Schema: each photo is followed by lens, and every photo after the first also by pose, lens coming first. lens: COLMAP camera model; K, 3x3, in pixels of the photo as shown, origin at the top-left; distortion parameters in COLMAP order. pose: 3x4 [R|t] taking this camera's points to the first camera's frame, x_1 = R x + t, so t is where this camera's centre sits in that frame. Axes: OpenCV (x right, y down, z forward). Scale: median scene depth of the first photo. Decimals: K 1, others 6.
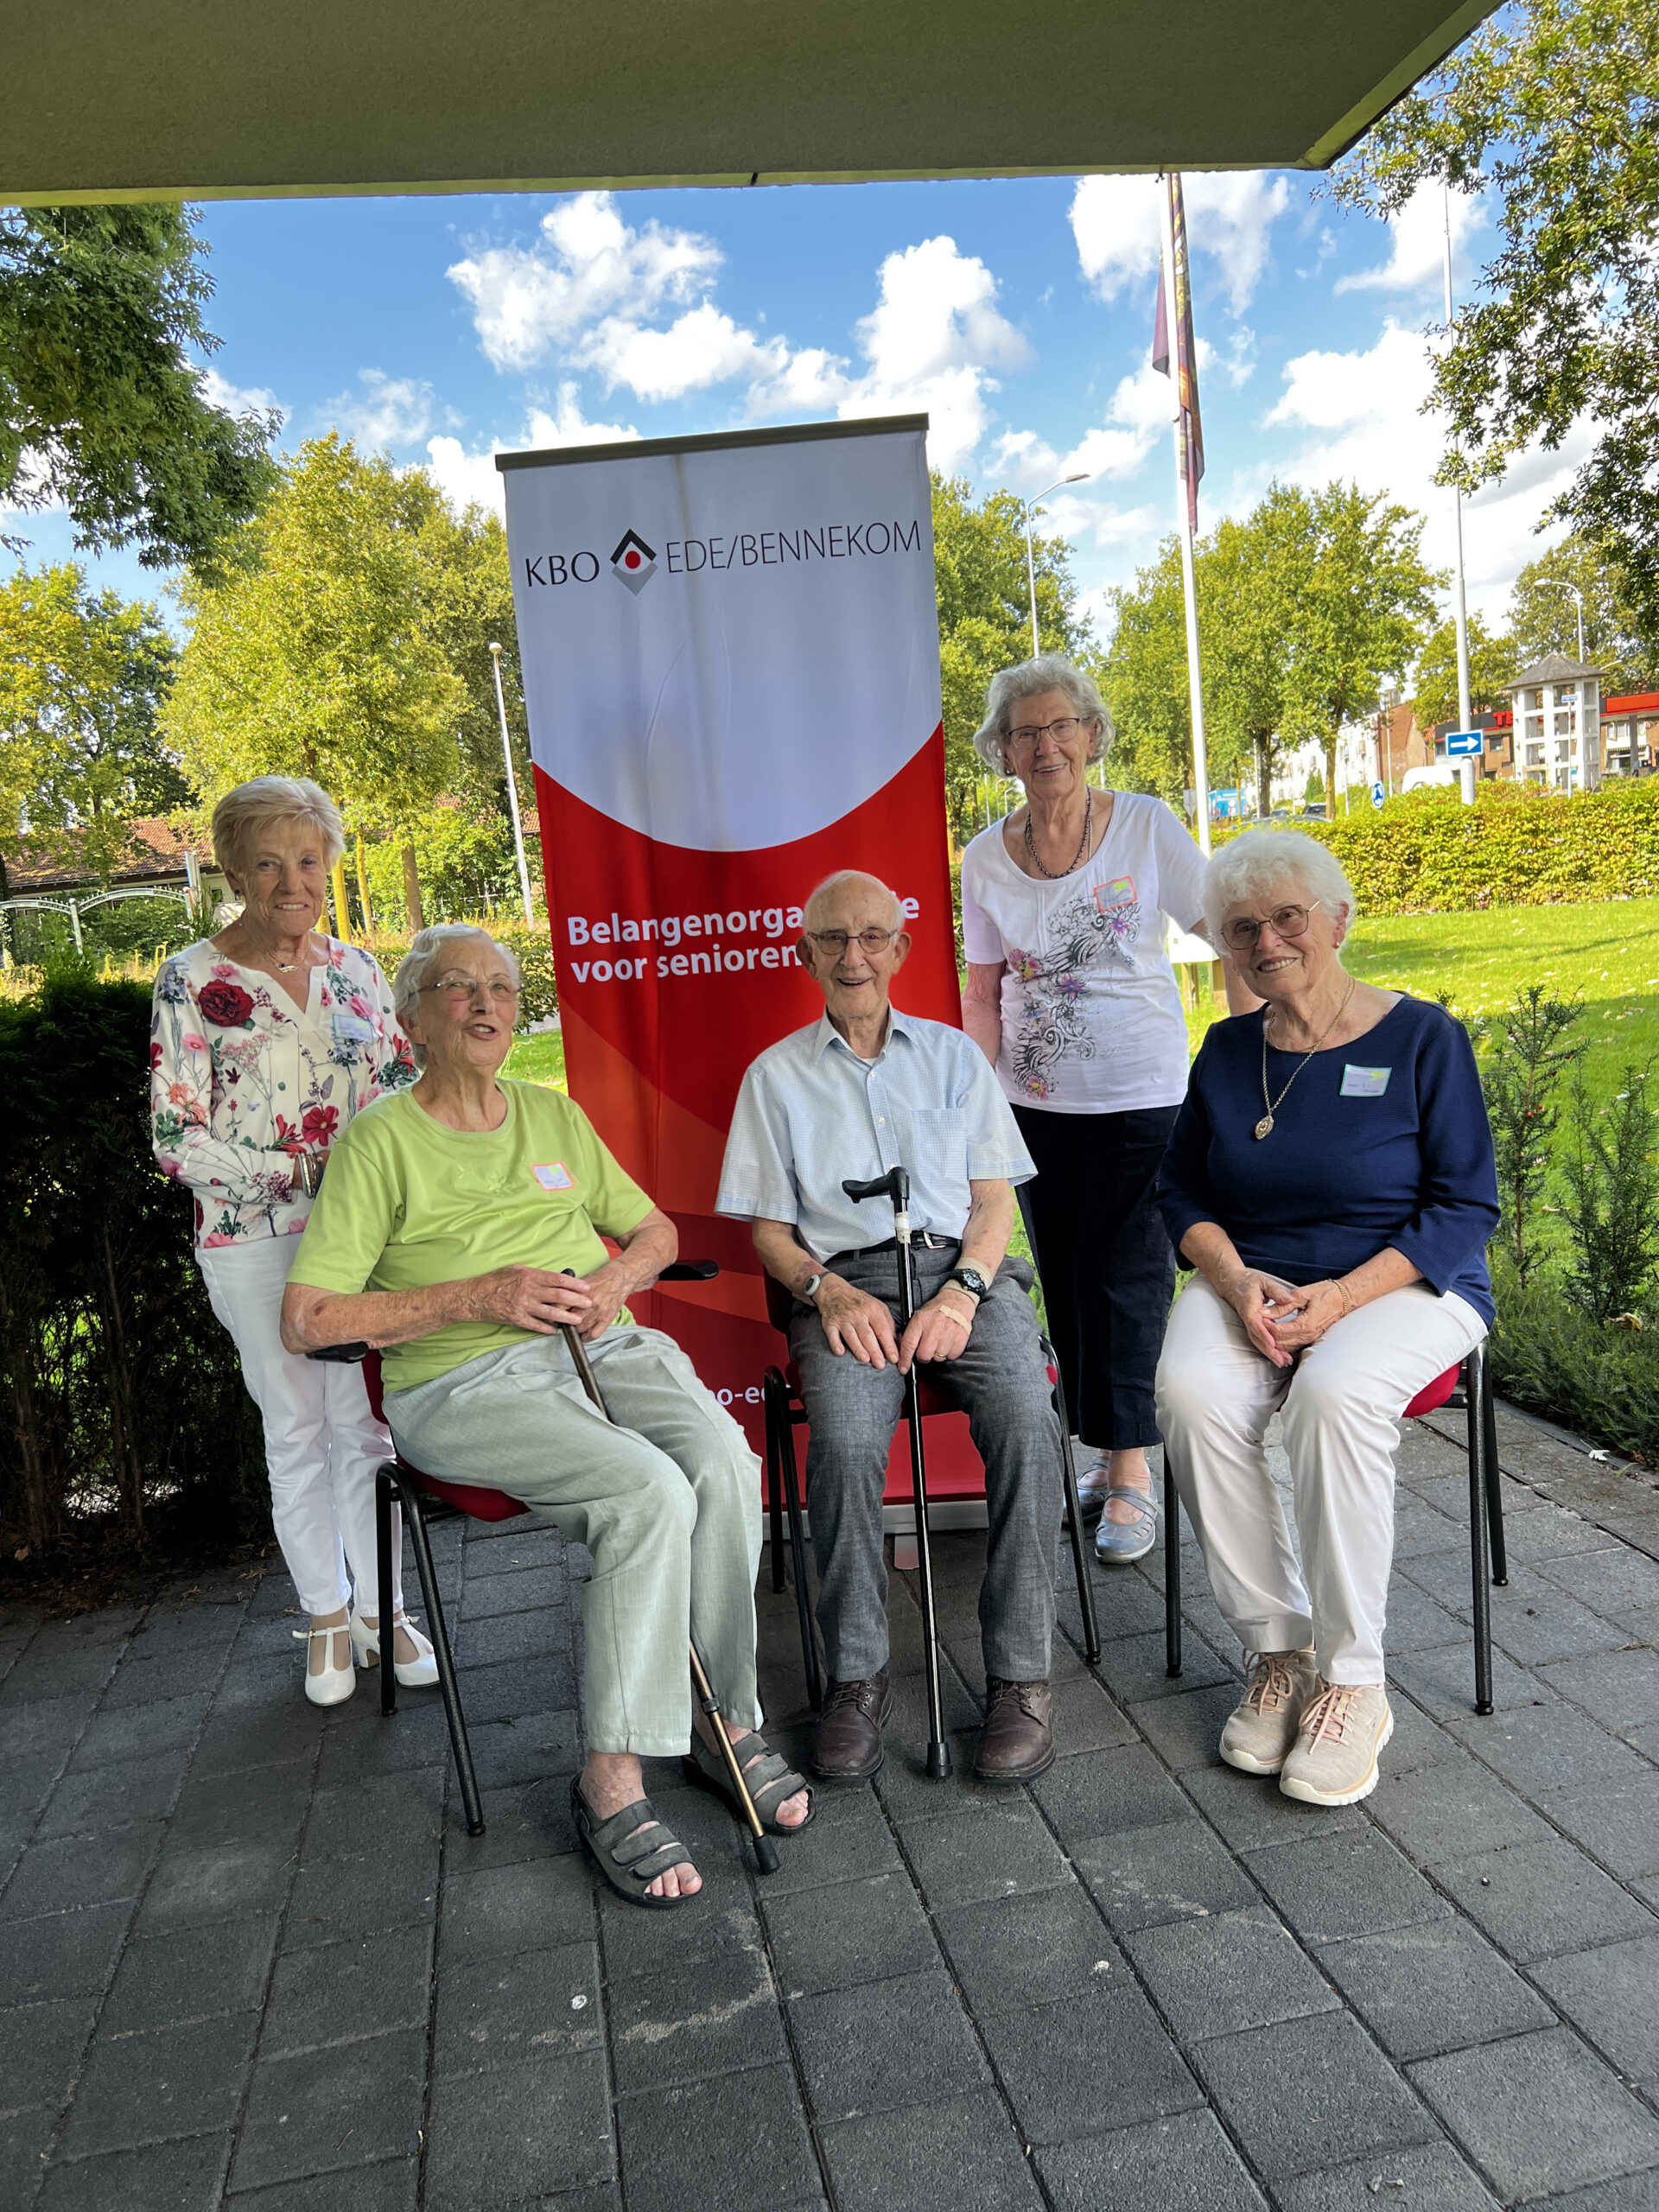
lens RADIAL K [[1621.0, 0, 888.7], [0, 1621.0, 1108.5], [0, 0, 1]] dist [0.030206, -0.060478]
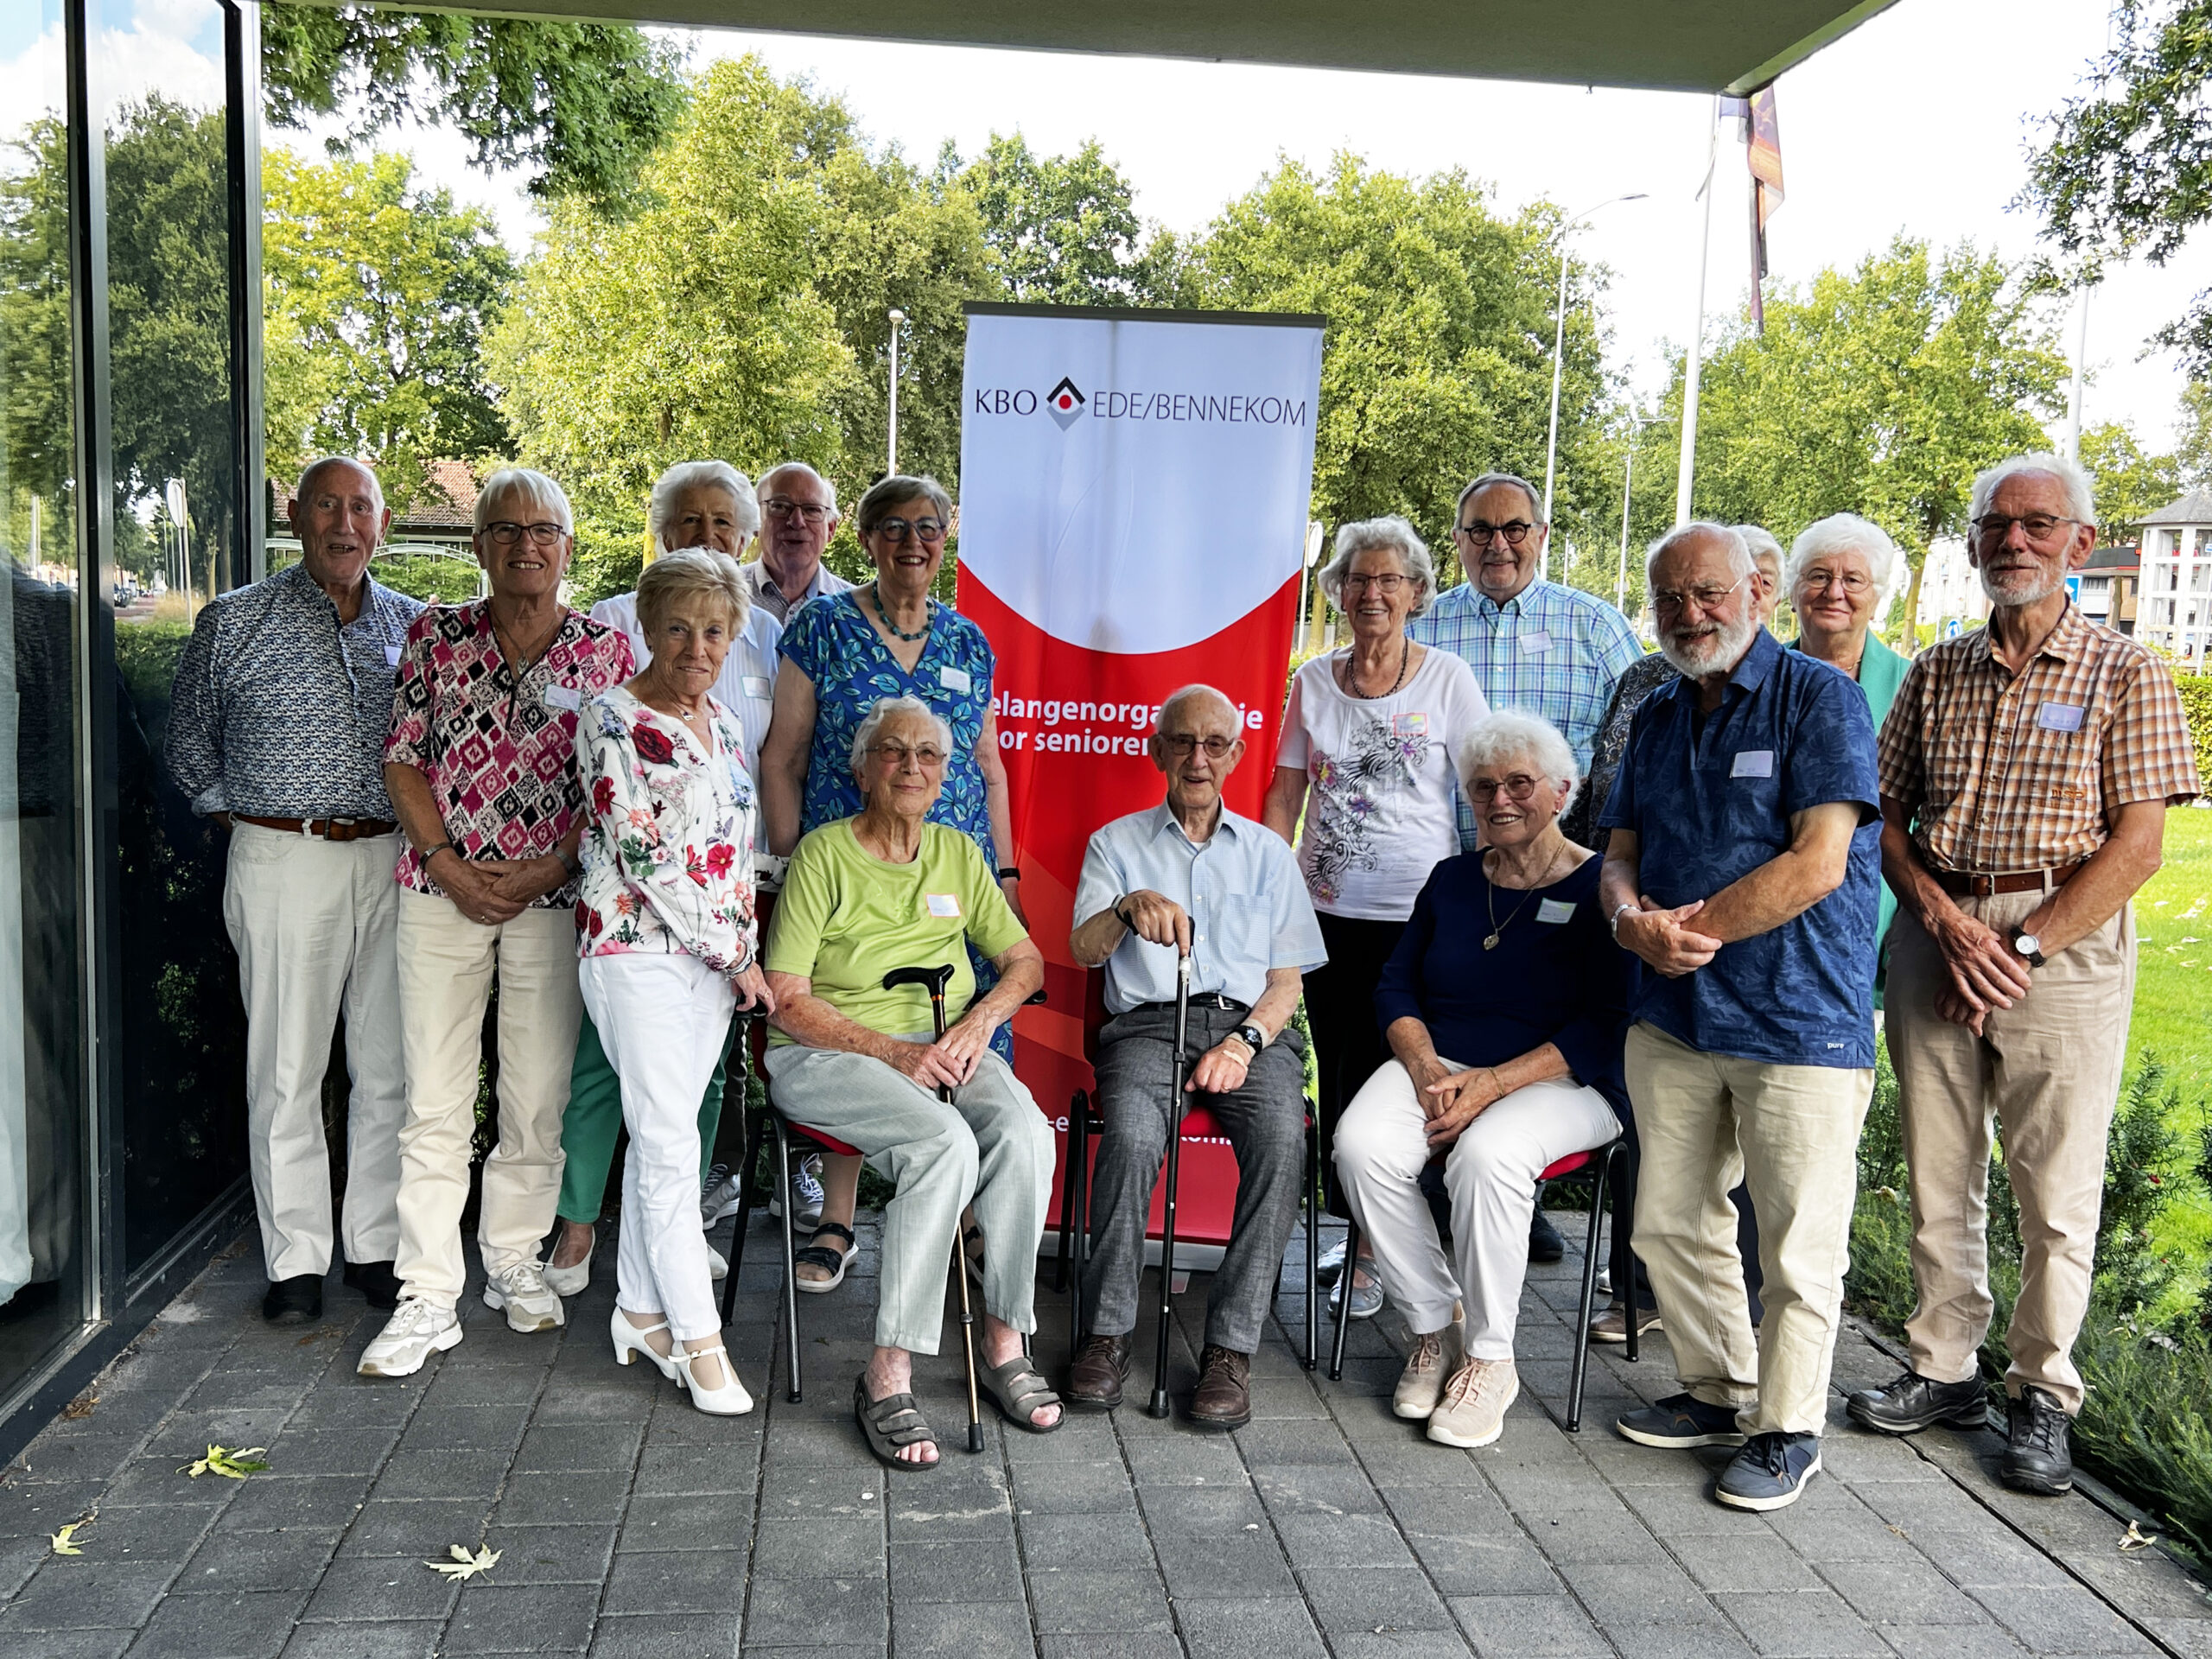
lens RADIAL K [[2200.9, 0, 1106.0], [0, 2200.9, 829.5], [0, 0, 1]] dist [0.006013, 0.010699]
pose [[0.984983, 0.139938, -0.101122, 0.075449], [-0.144760, 0.988575, -0.041995, 0.033959], [0.094090, 0.056002, 0.993987, -0.558526]]
